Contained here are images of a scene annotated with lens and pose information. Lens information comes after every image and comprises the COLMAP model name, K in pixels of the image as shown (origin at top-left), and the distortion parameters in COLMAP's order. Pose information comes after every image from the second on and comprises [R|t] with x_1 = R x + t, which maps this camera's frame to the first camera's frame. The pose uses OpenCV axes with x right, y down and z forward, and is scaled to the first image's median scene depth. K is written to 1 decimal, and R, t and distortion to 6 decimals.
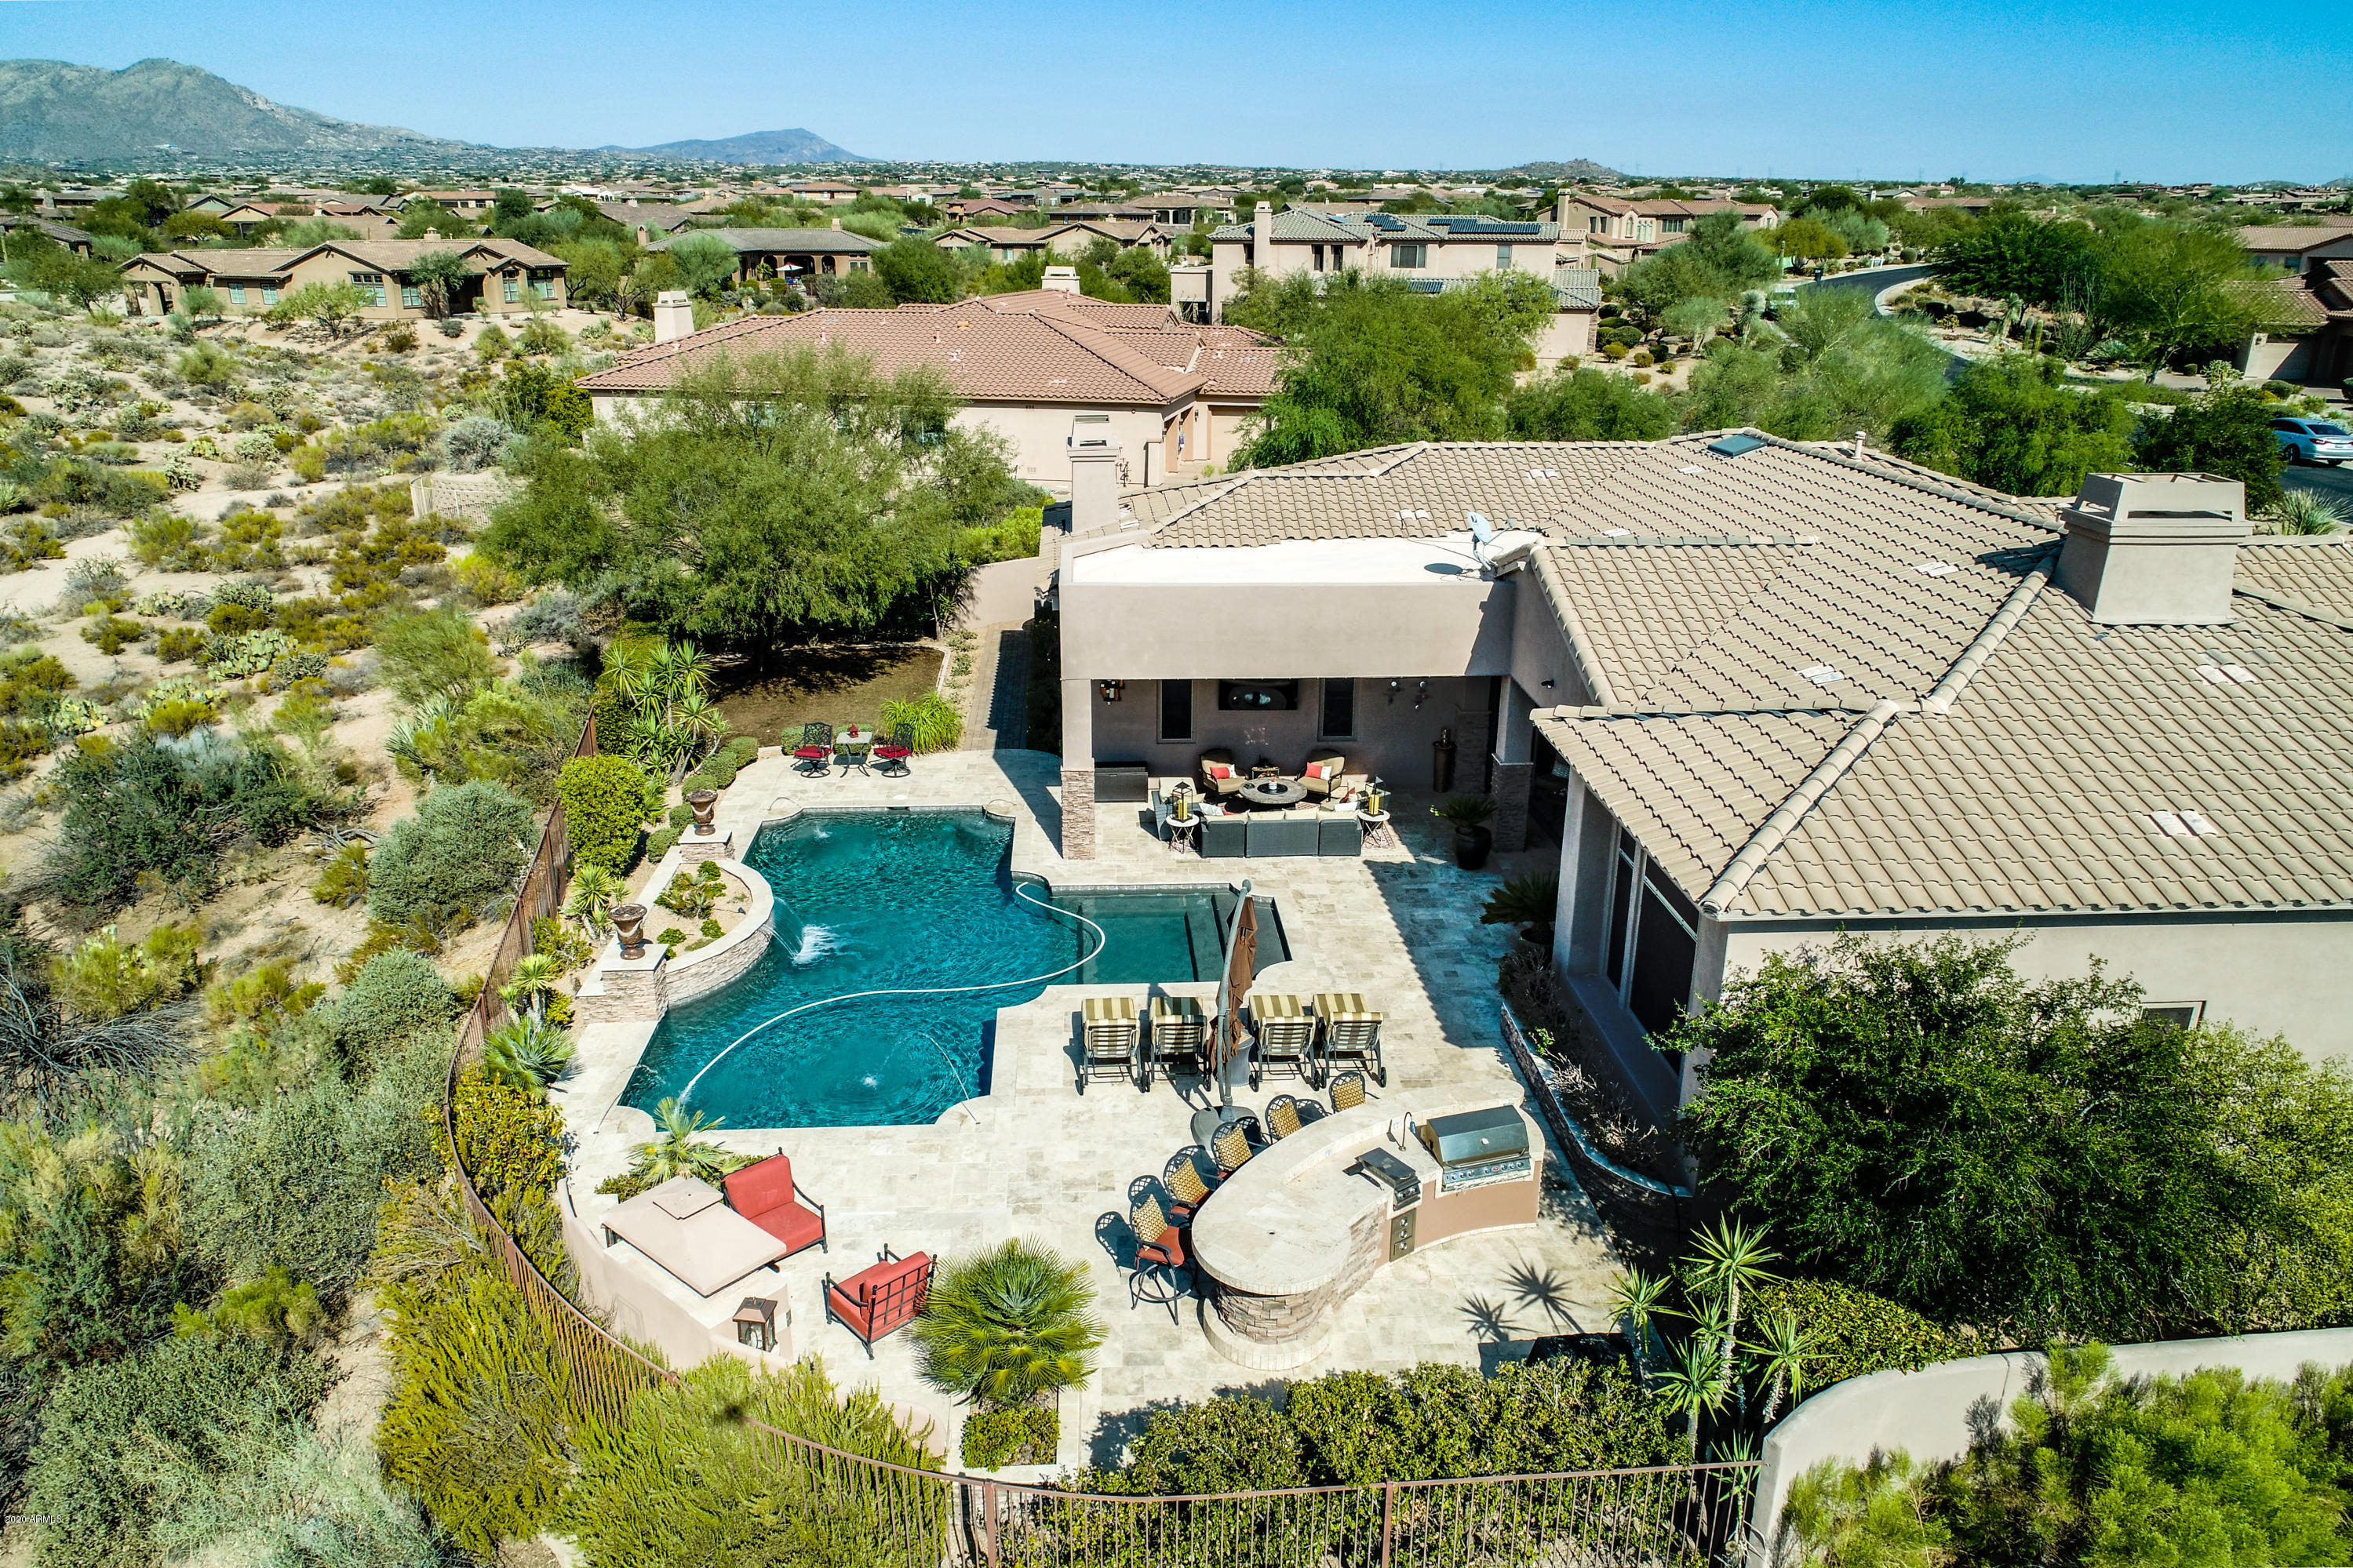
lens RADIAL K [[1577.5, 0, 1190.0], [0, 1577.5, 784.7], [0, 0, 1]] dist [-0.010173, 0.001342]
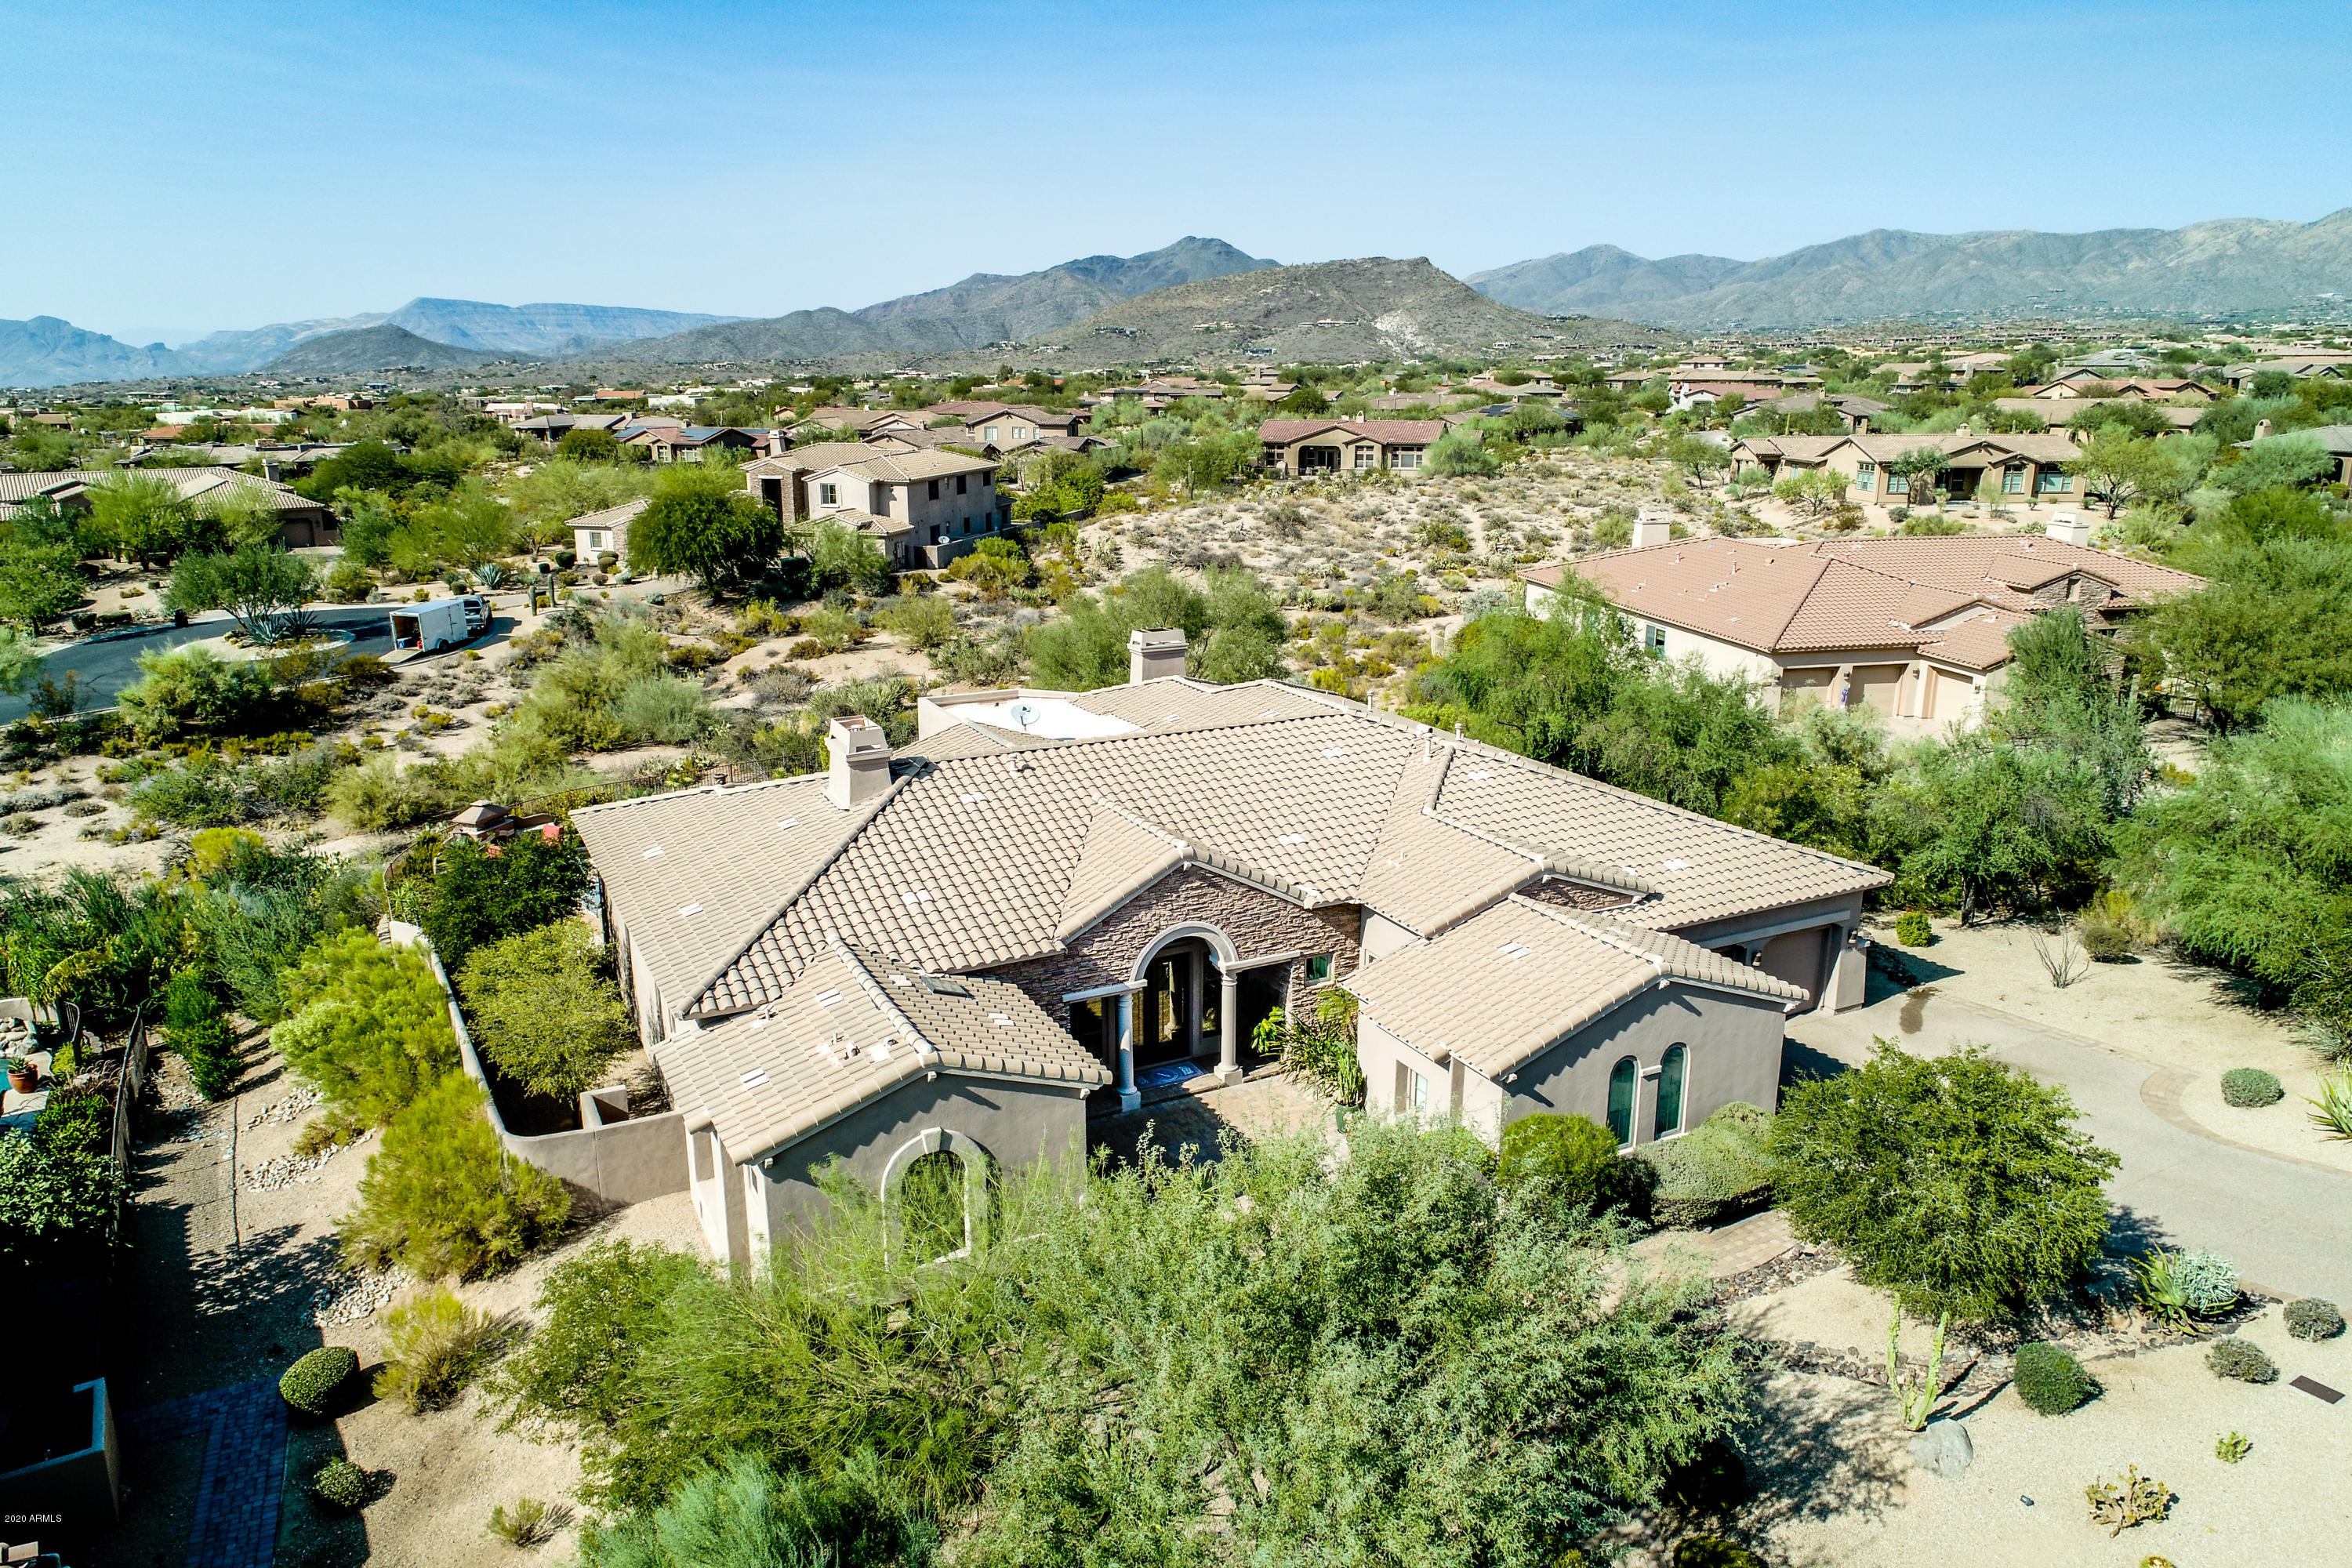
lens RADIAL K [[1577.0, 0, 1179.9], [0, 1577.0, 778.5], [0, 0, 1]] dist [-0.010173, 0.001342]
pose [[0.401267, 0.223724, -0.888219, 0.625911], [-0.303065, 0.947523, 0.101747, -0.115562], [0.864371, 0.228360, 0.448012, 0.150525]]
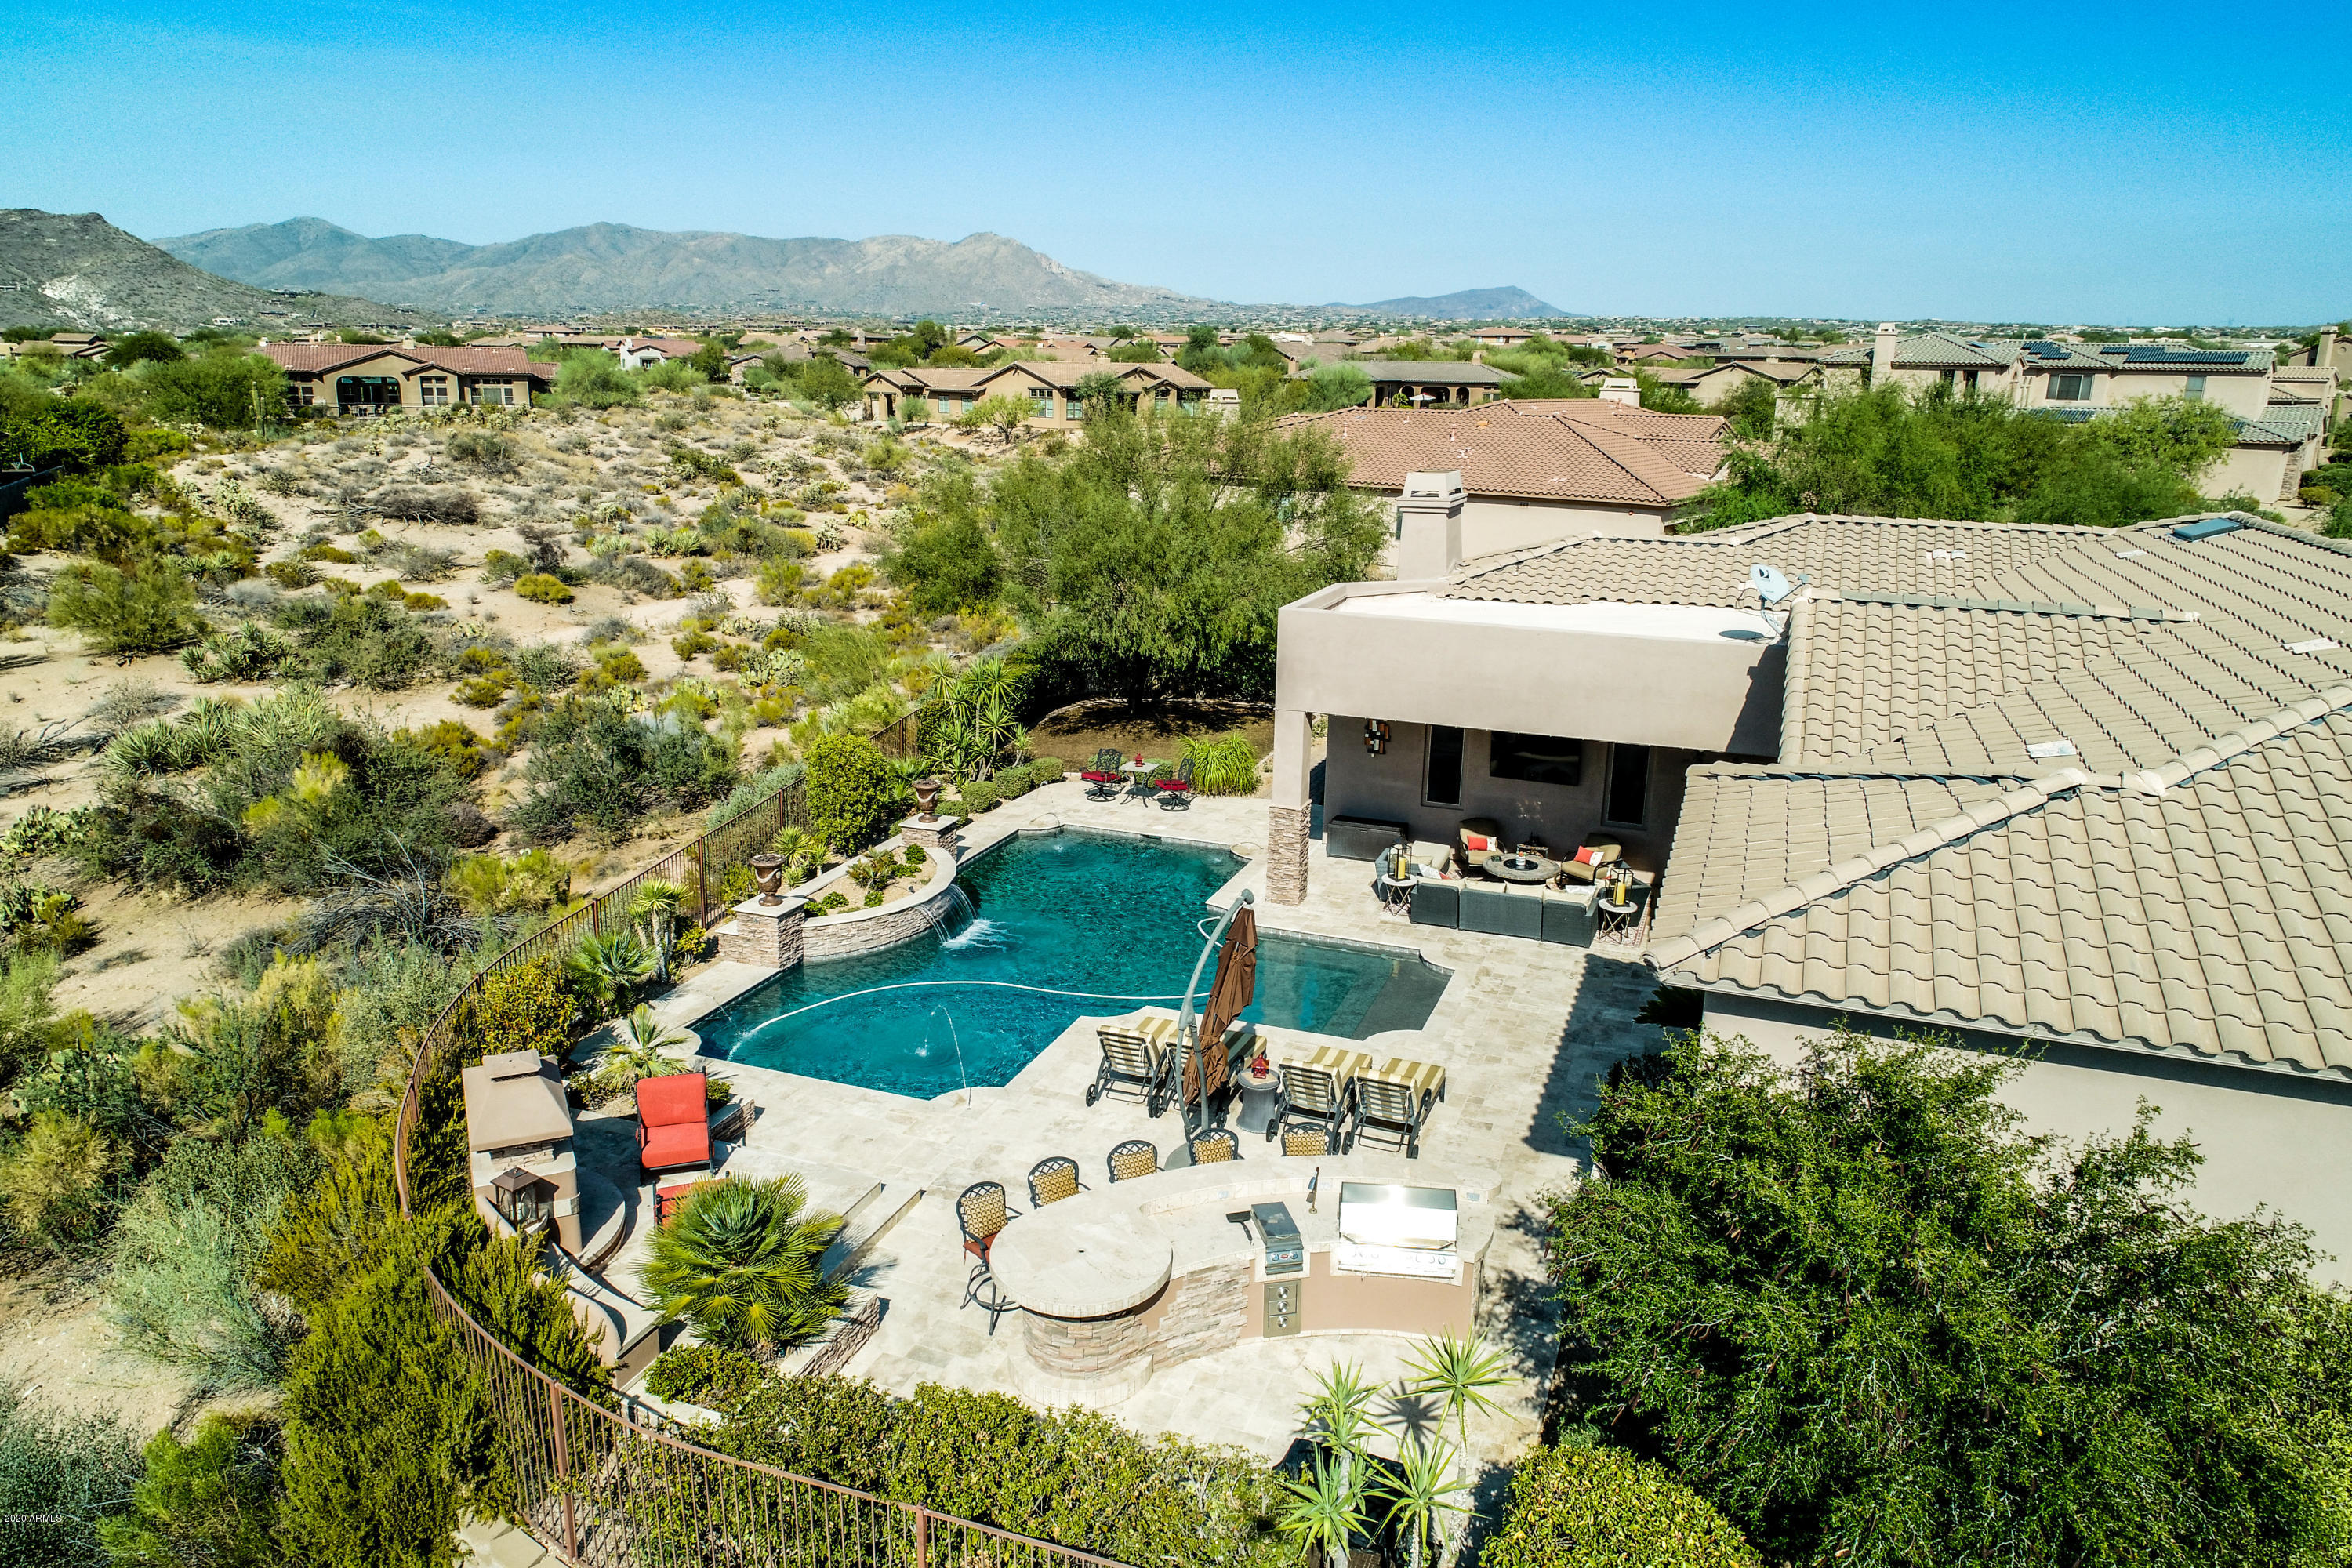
lens RADIAL K [[1577.0, 0, 1183.4], [0, 1577.0, 786.1], [0, 0, 1]] dist [-0.010173, 0.001342]
pose [[0.912226, 0.114334, -0.393410, 0.089631], [-0.148306, 0.987300, -0.056956, 0.015033], [0.381902, 0.110302, 0.917597, 0.040111]]
